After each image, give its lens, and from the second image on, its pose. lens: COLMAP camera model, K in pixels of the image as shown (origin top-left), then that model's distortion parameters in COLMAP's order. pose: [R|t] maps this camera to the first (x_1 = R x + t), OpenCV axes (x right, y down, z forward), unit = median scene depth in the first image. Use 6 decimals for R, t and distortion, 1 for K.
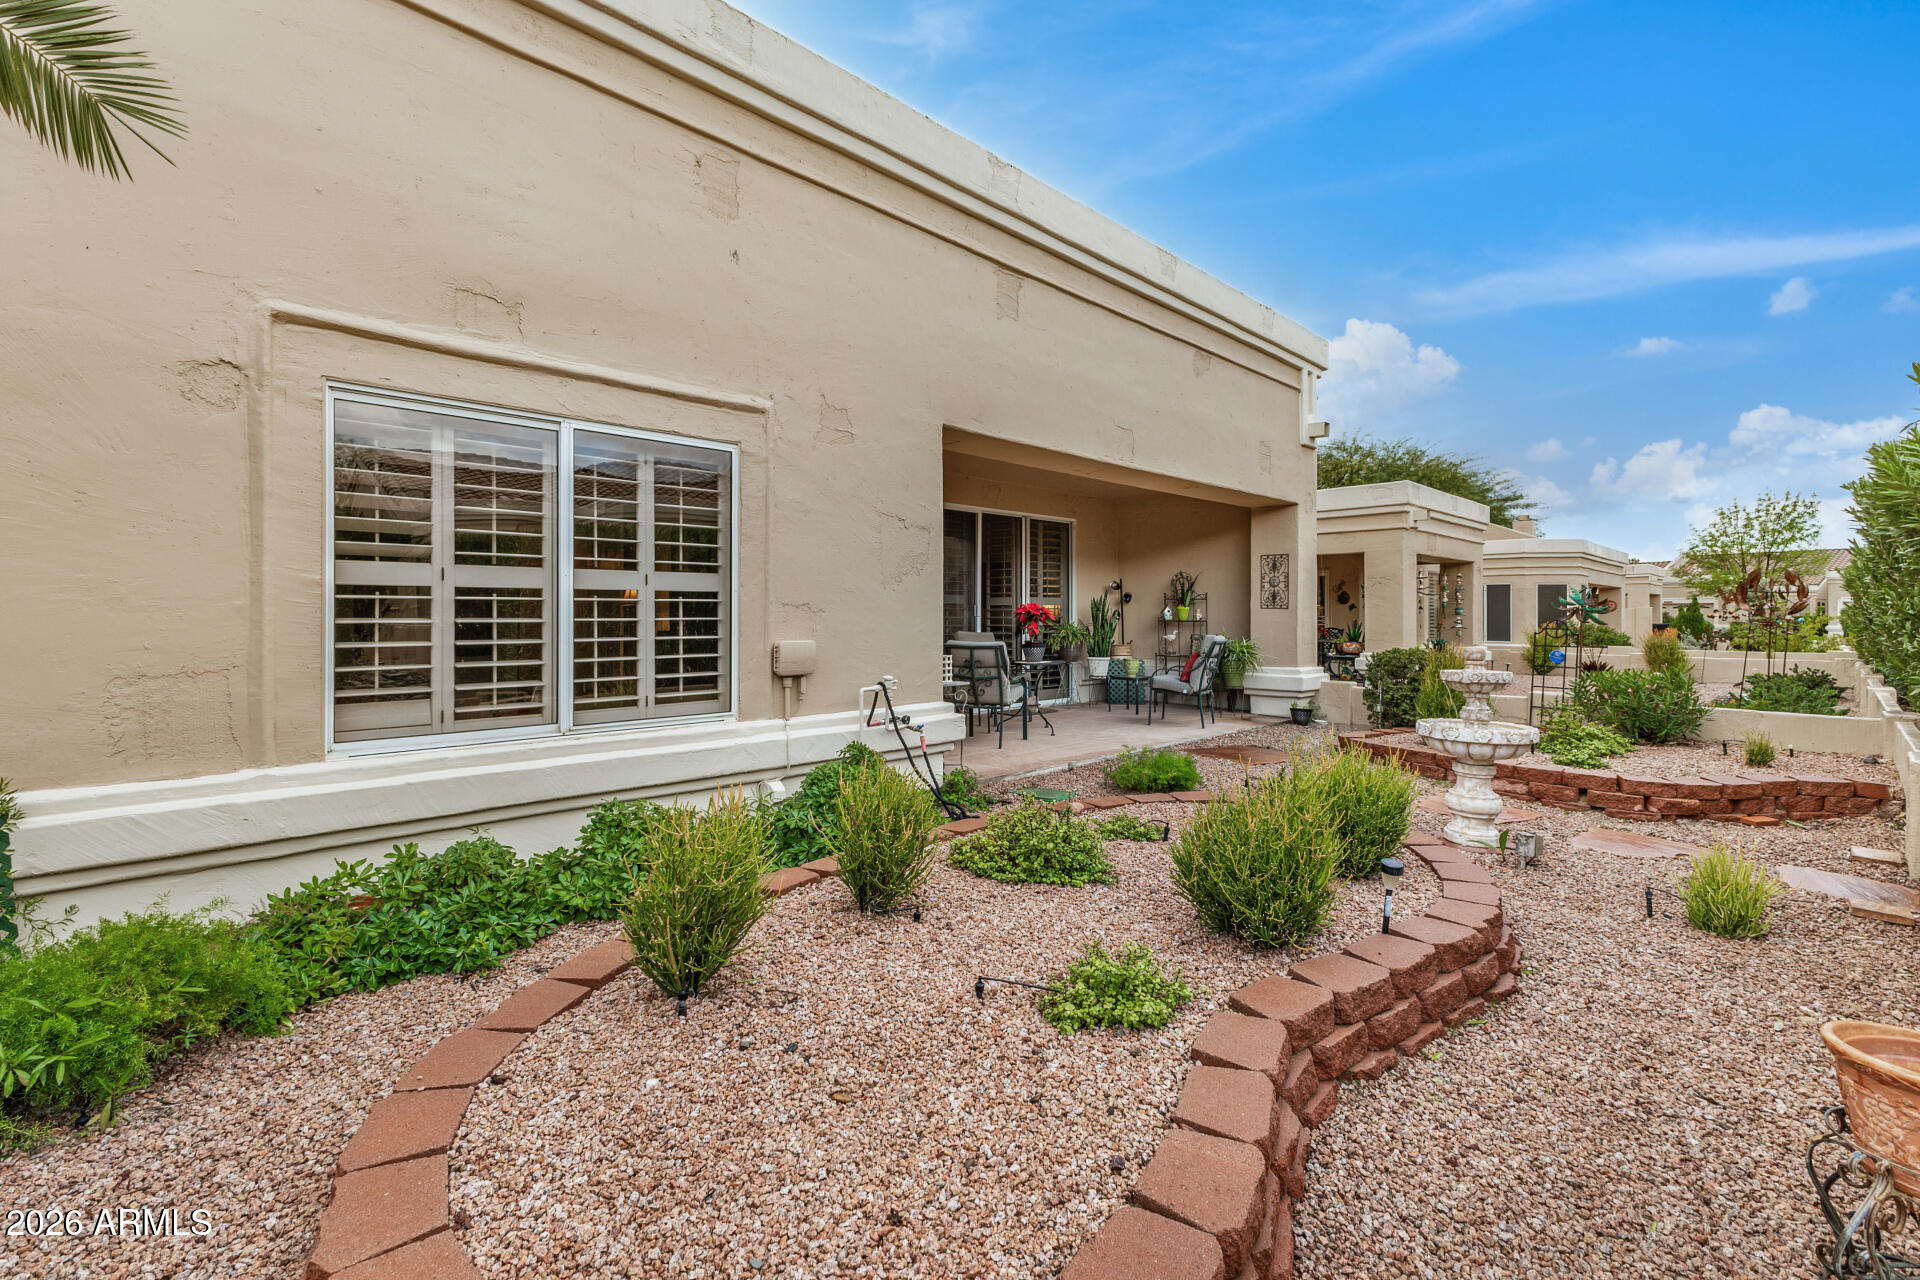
lens RADIAL K [[841.4, 0, 972.7], [0, 841.4, 624.8], [0, 0, 1]] dist [0.011708, 0.000280]
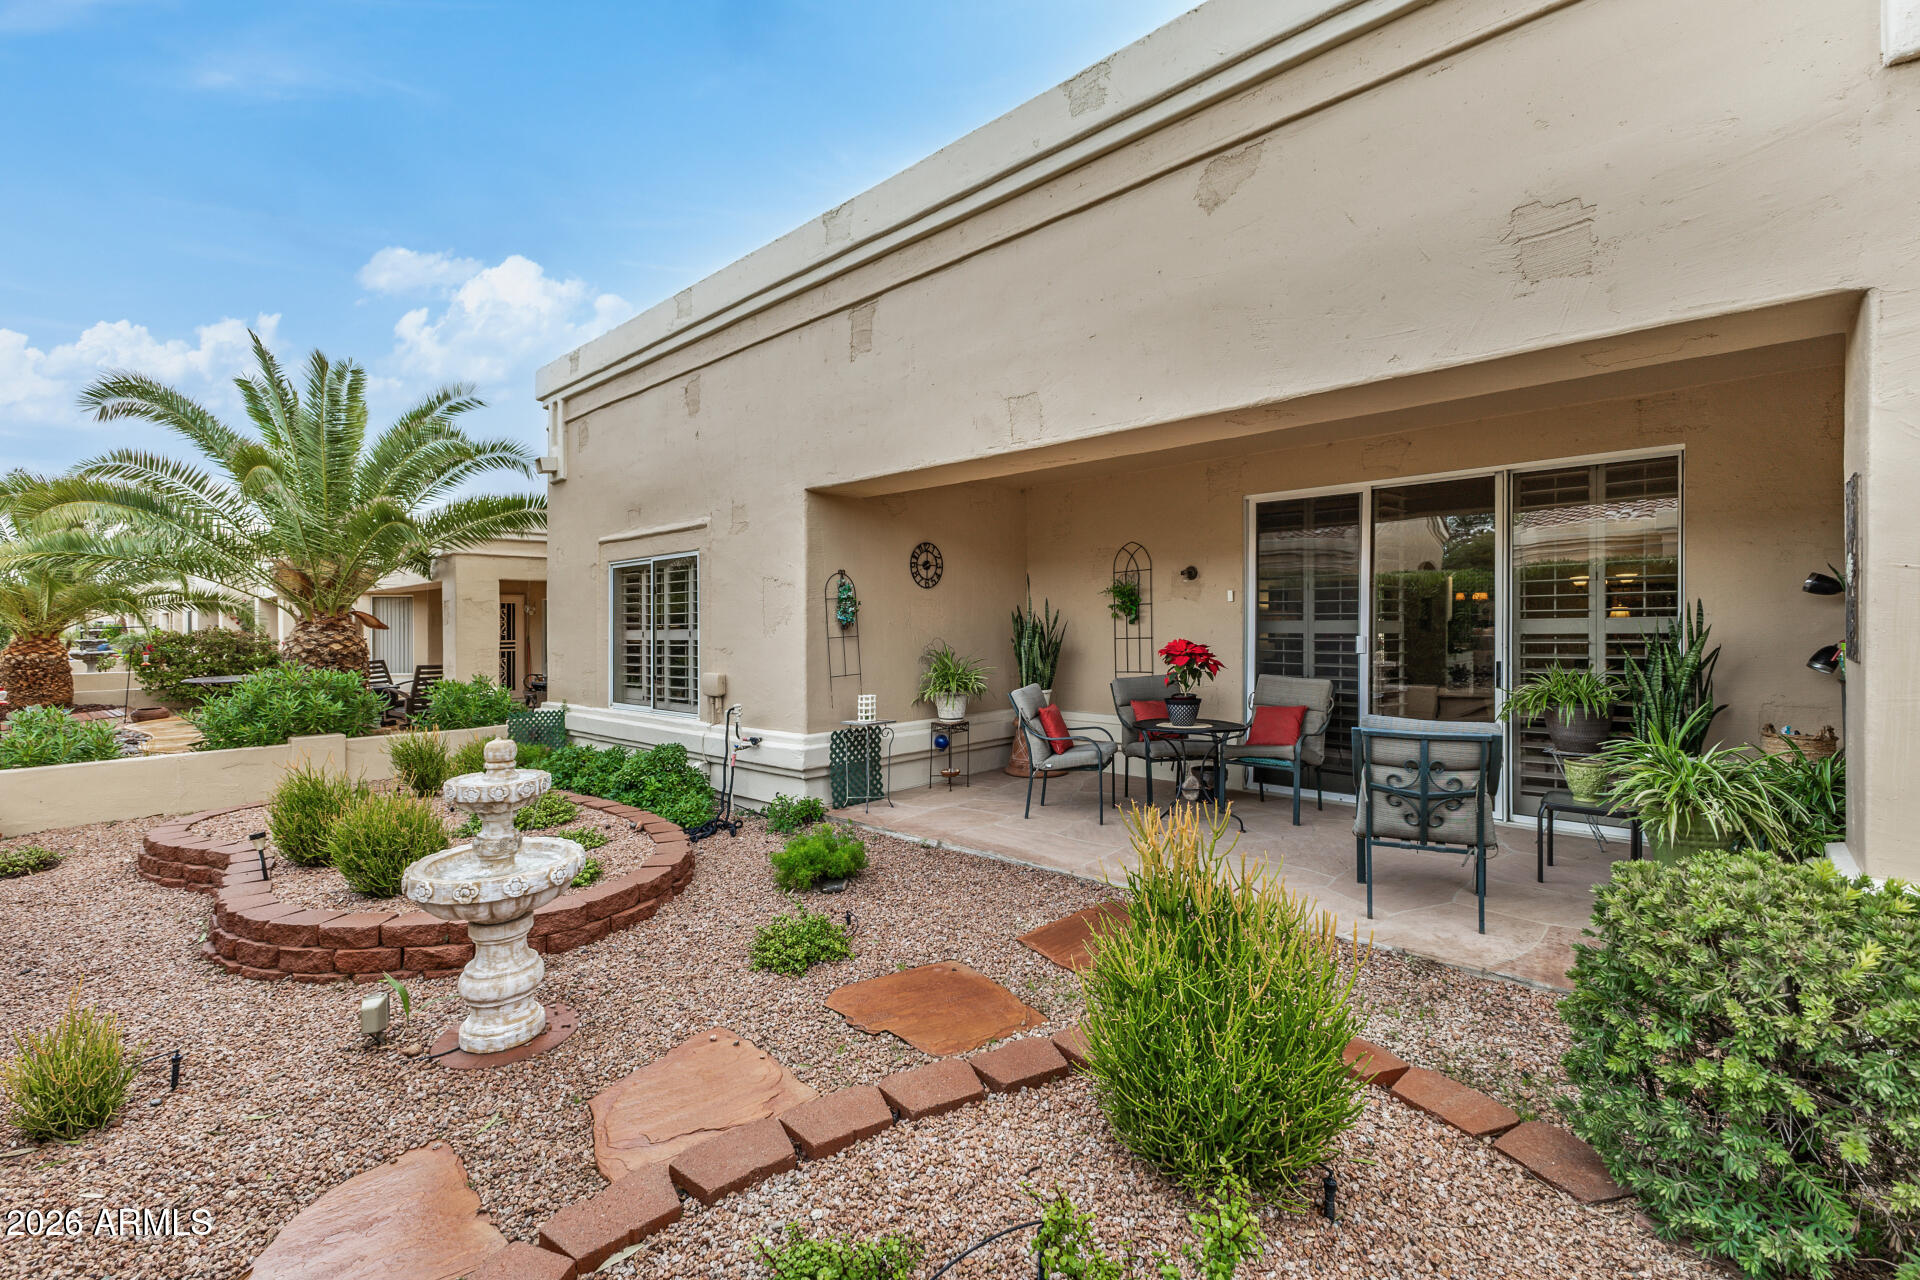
lens RADIAL K [[841.4, 0, 978.9], [0, 841.4, 633.7], [0, 0, 1]] dist [0.011708, 0.000280]
pose [[0.047734, 0.012056, -0.998787, 0.711021], [0.000205, 0.999927, 0.012079, -0.036452], [0.998860, -0.000782, 0.047728, 0.754770]]
